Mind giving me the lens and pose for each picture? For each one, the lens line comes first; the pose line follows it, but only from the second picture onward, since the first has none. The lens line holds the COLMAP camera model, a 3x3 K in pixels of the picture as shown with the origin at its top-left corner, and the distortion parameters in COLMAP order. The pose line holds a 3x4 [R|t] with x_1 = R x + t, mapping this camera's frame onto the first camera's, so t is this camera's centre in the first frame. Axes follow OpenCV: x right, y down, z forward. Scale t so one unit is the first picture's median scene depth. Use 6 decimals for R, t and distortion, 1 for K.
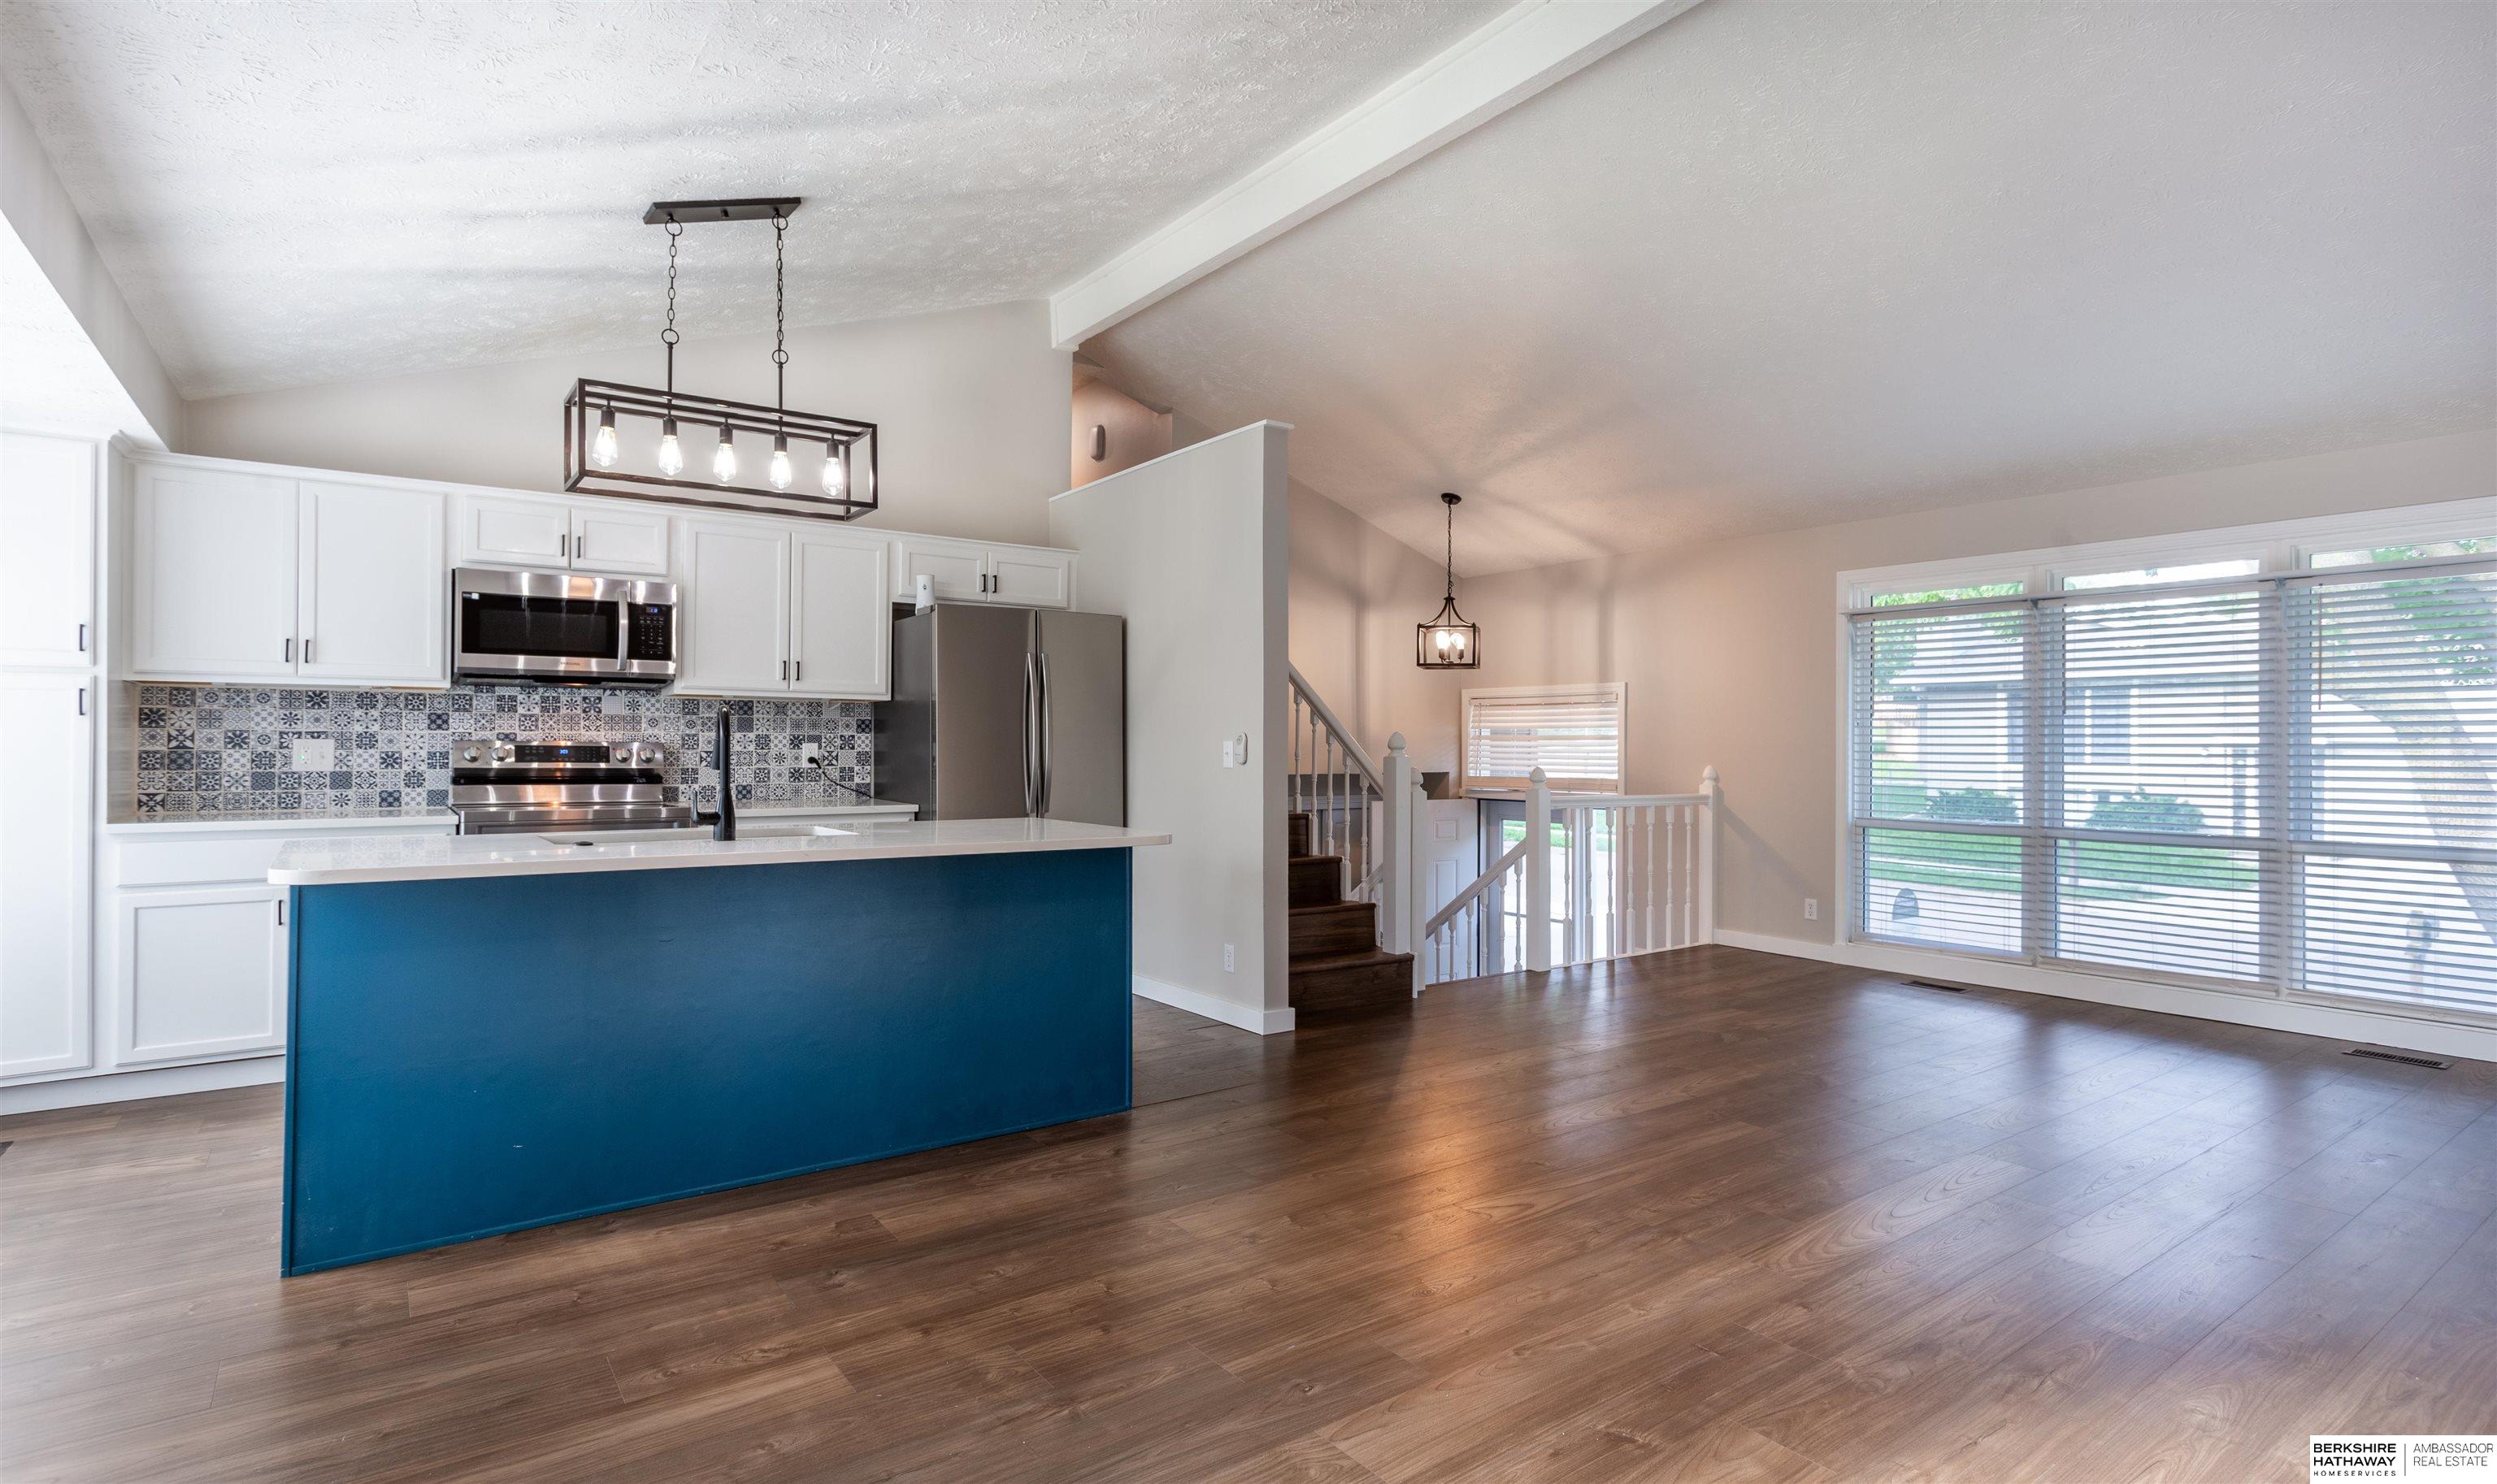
lens RADIAL K [[1222.1, 0, 1210.4], [0, 1222.1, 670.7], [0, 0, 1]] dist [-0.010002, 0.000324]
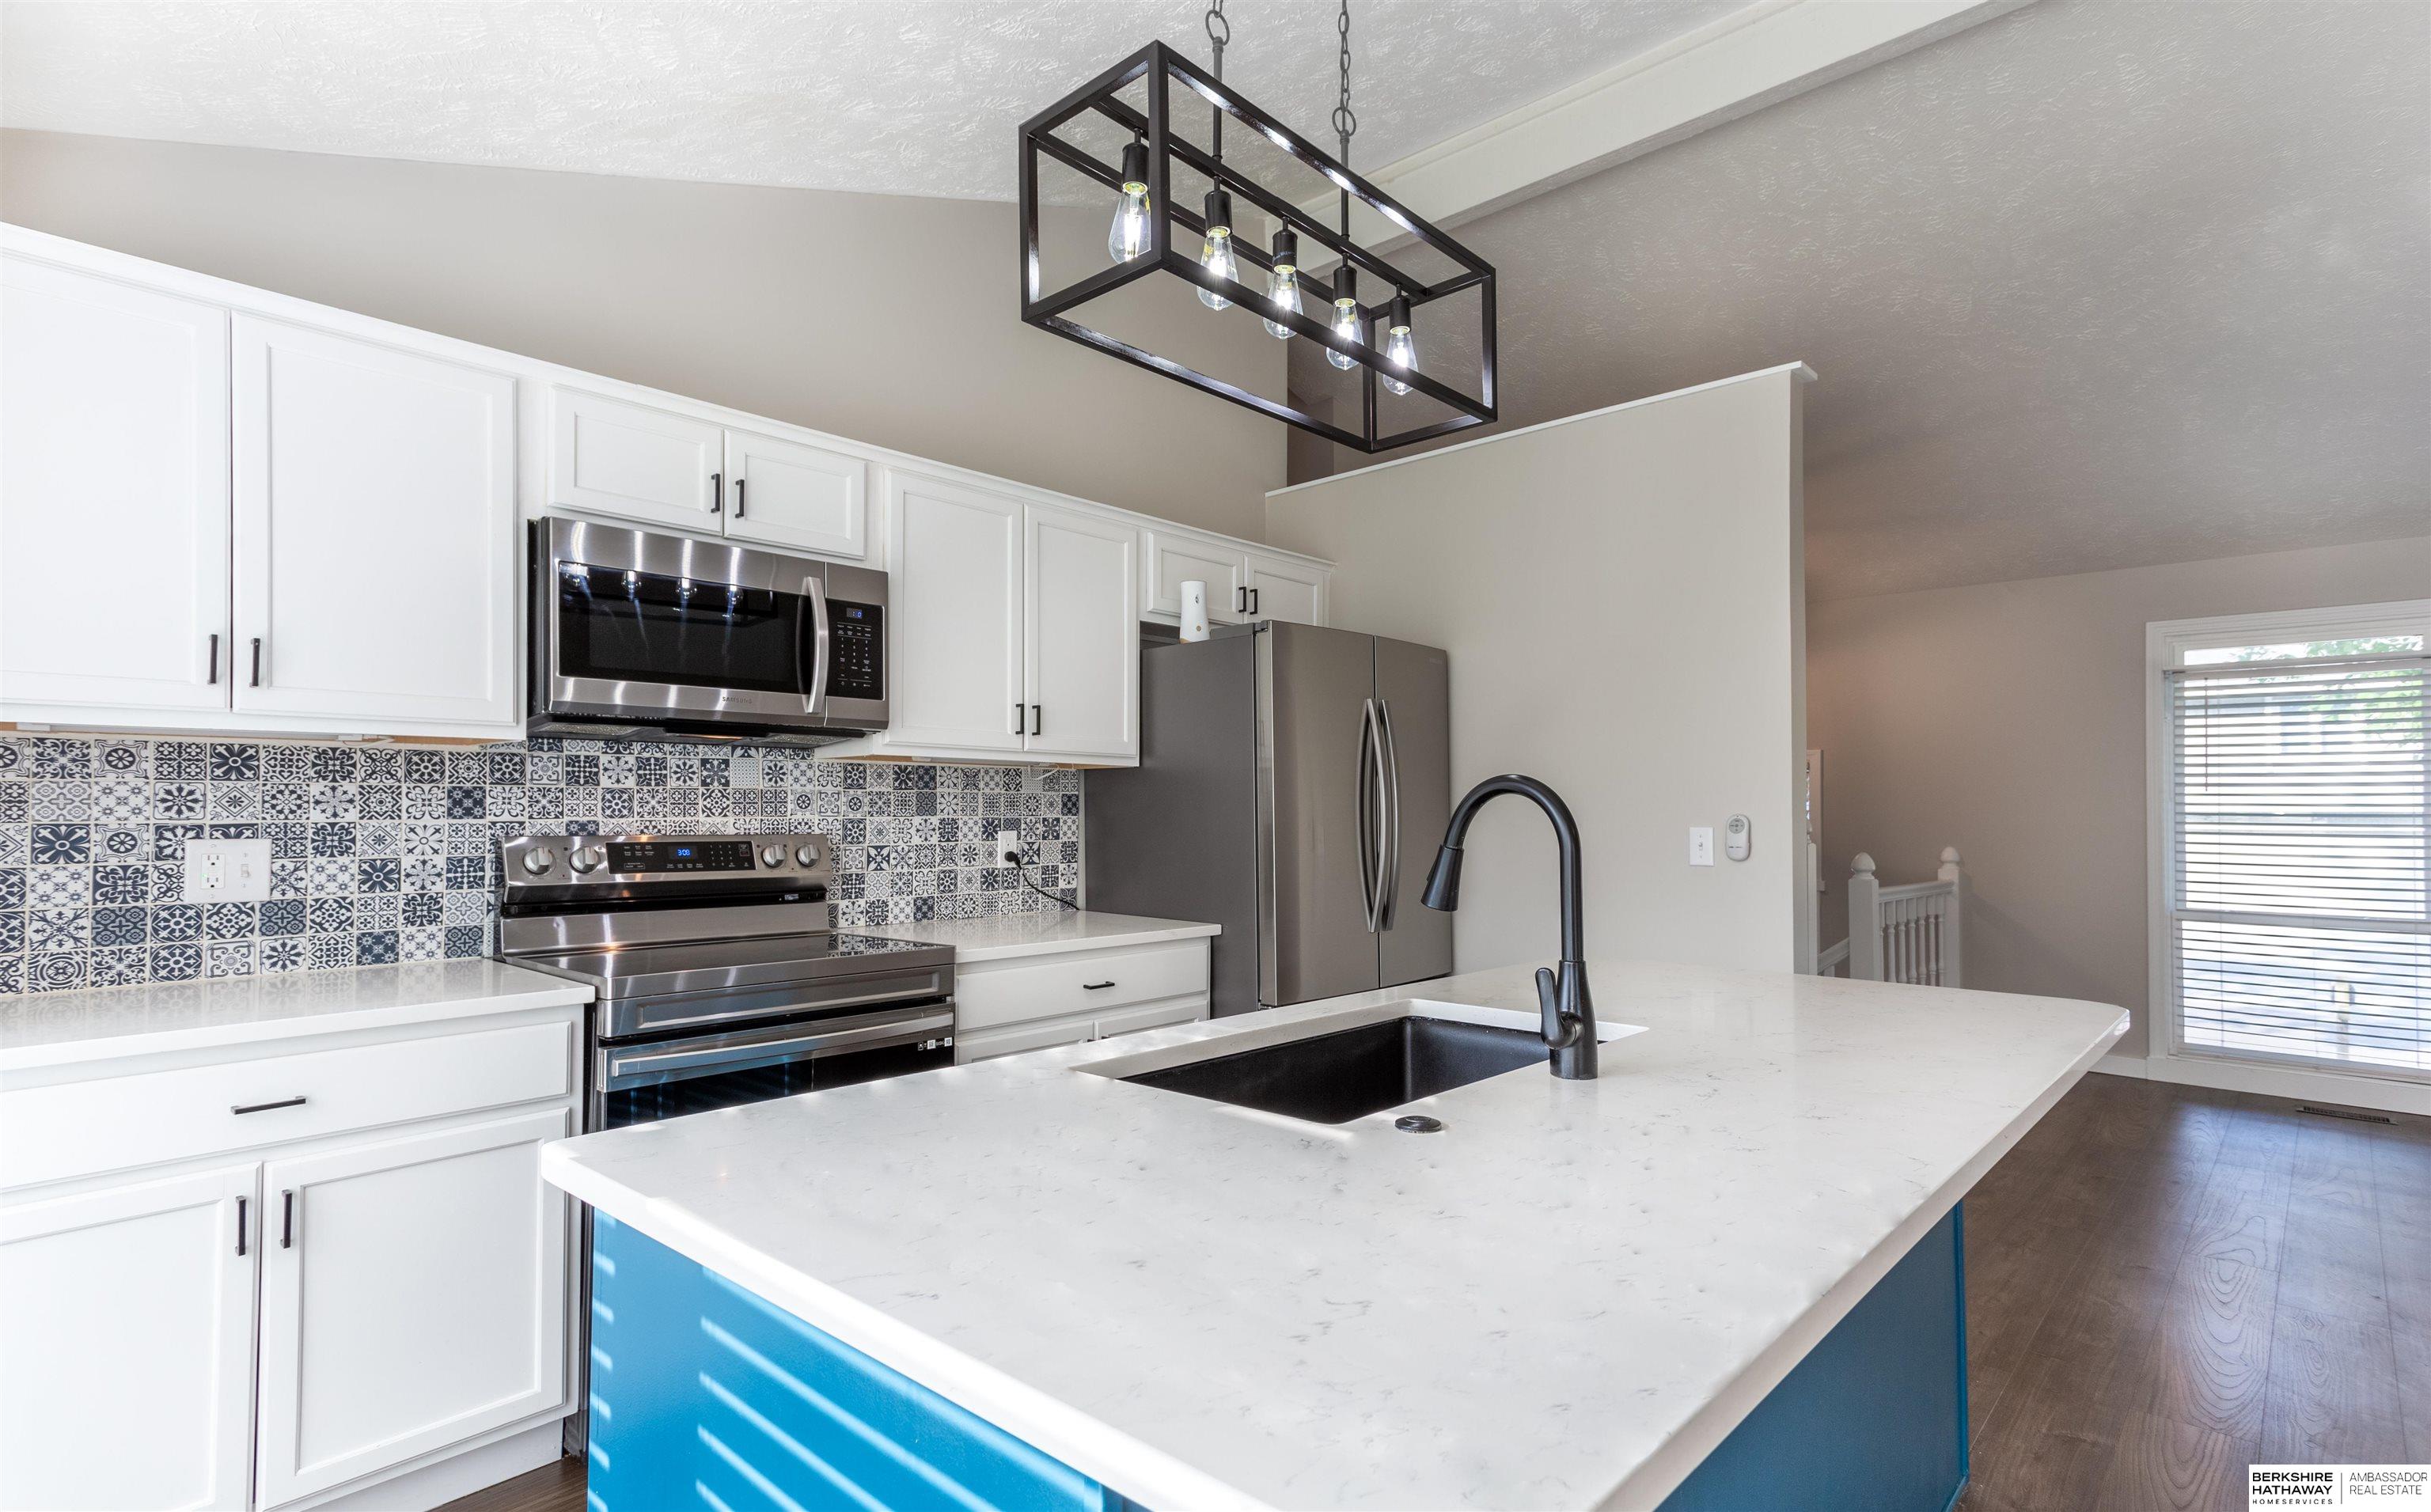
lens RADIAL K [[1170.2, 0, 1158.9], [0, 1170.2, 742.8], [0, 0, 1]] dist [0.016768, 0.000276]
pose [[0.981007, 0.009511, 0.193740, -0.418595], [-0.010543, 0.999935, 0.004298, 0.008863], [-0.193686, -0.006259, 0.981044, 0.405964]]
